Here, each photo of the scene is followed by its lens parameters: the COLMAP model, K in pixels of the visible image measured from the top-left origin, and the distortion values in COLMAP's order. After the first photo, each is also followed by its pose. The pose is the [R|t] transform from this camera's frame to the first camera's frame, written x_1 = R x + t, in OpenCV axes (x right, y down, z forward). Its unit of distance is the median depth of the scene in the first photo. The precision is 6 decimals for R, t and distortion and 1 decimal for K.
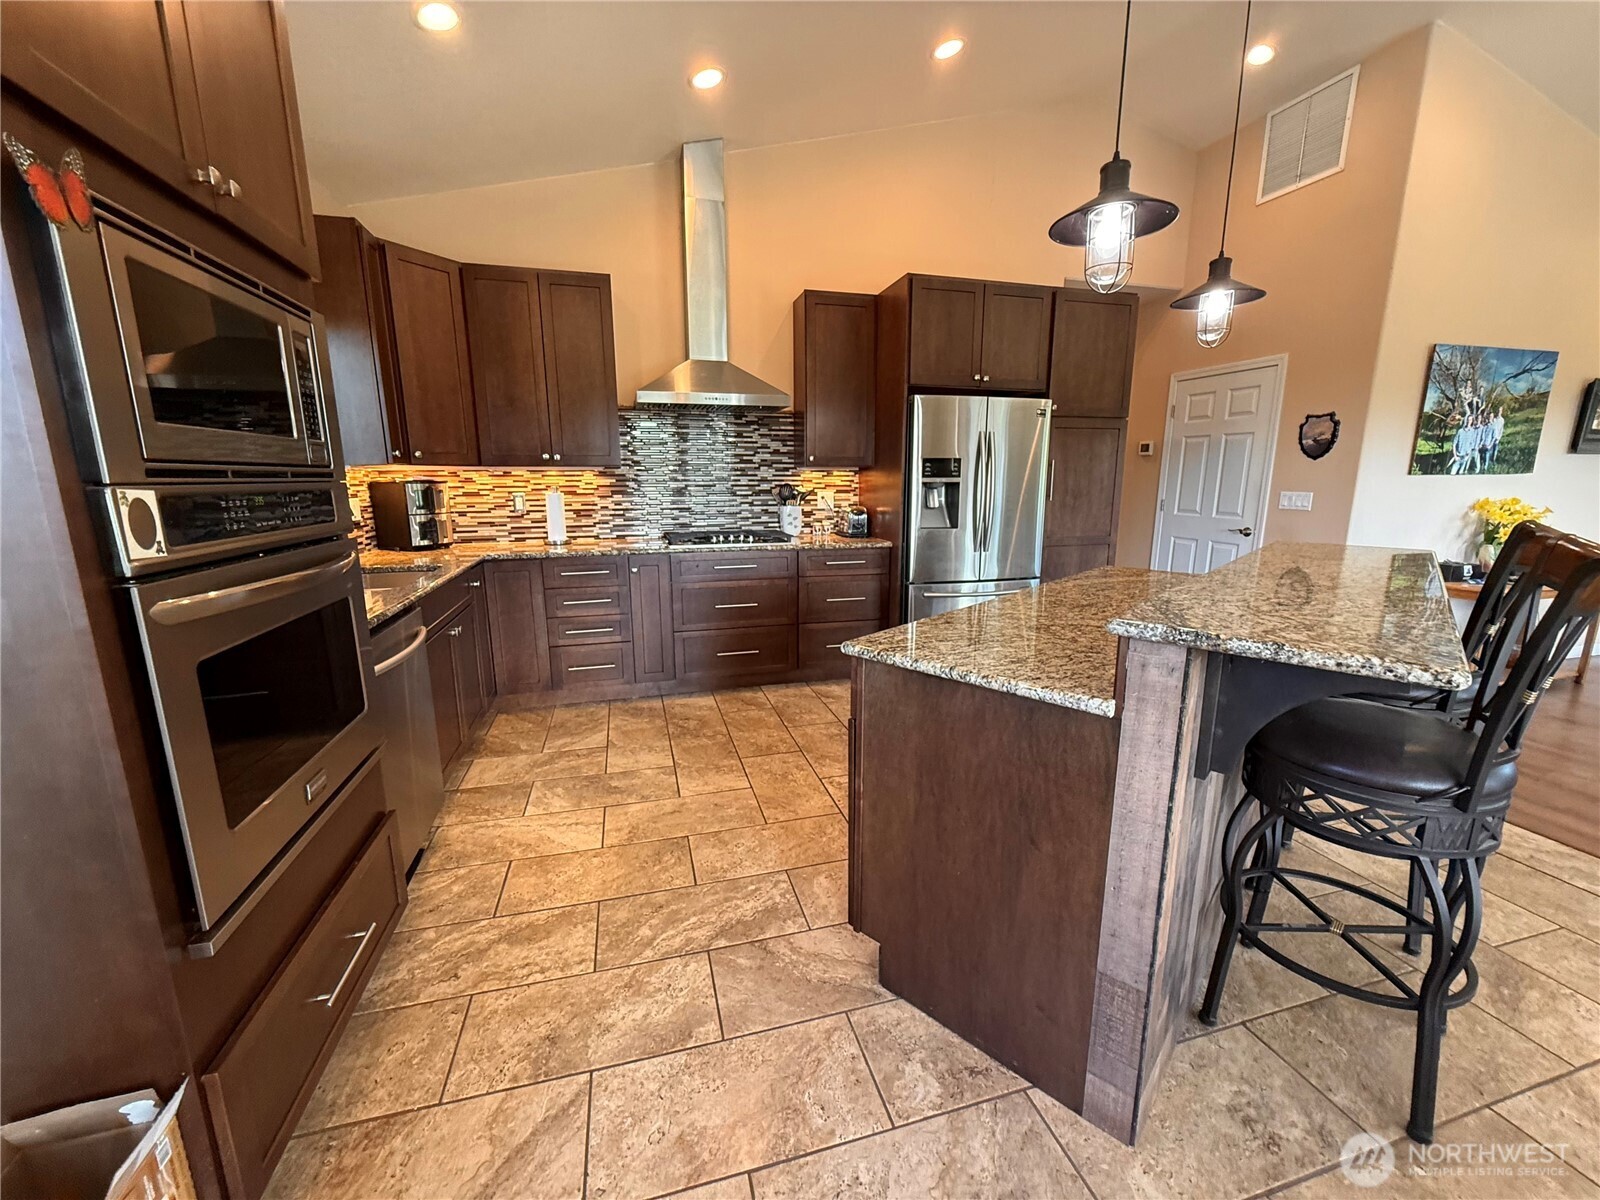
lens RADIAL K [[637.8, 0, 805.2], [0, 637.8, 601.2], [0, 0, 1]] dist [0.001089, 0.000695]
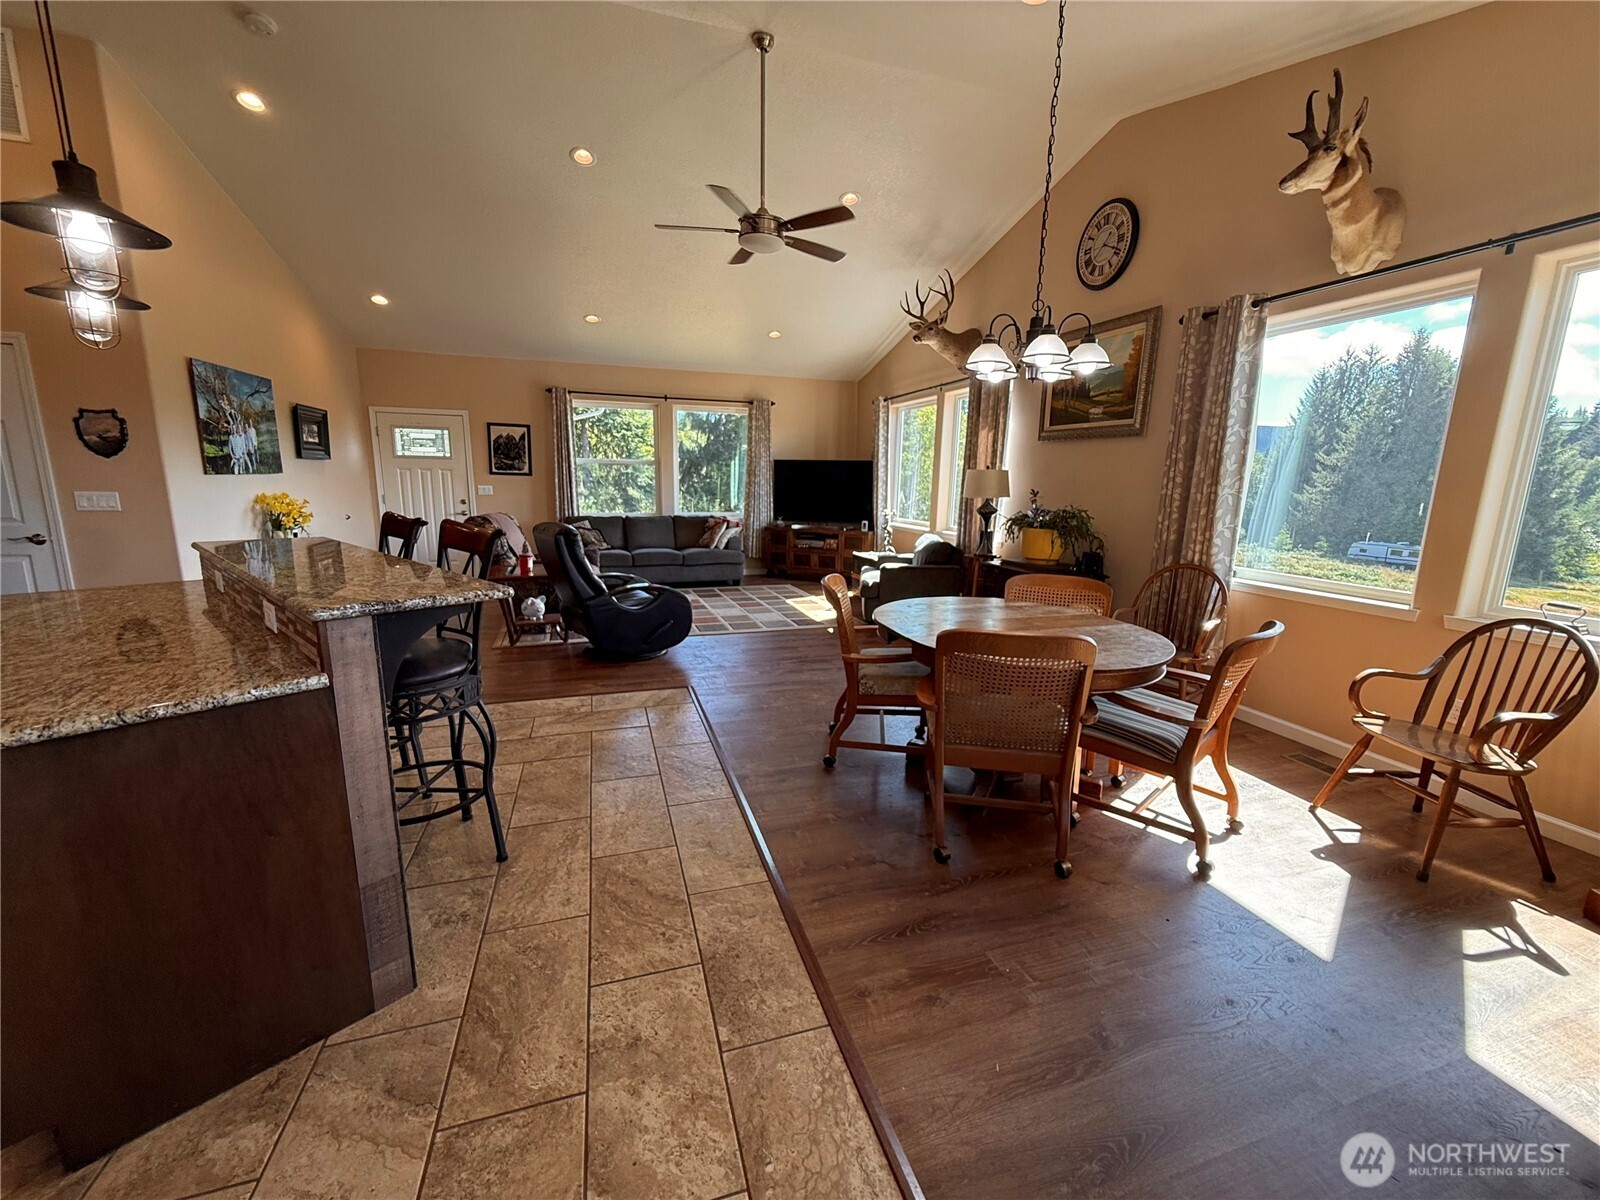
lens RADIAL K [[637.8, 0, 801.3], [0, 637.8, 599.7], [0, 0, 1]] dist [0.001089, 0.000695]
pose [[-0.026097, -0.188002, 0.981822, -0.206346], [0.176239, 0.965907, 0.189639, -0.015782], [-0.984001, 0.177984, 0.007926, 0.012482]]
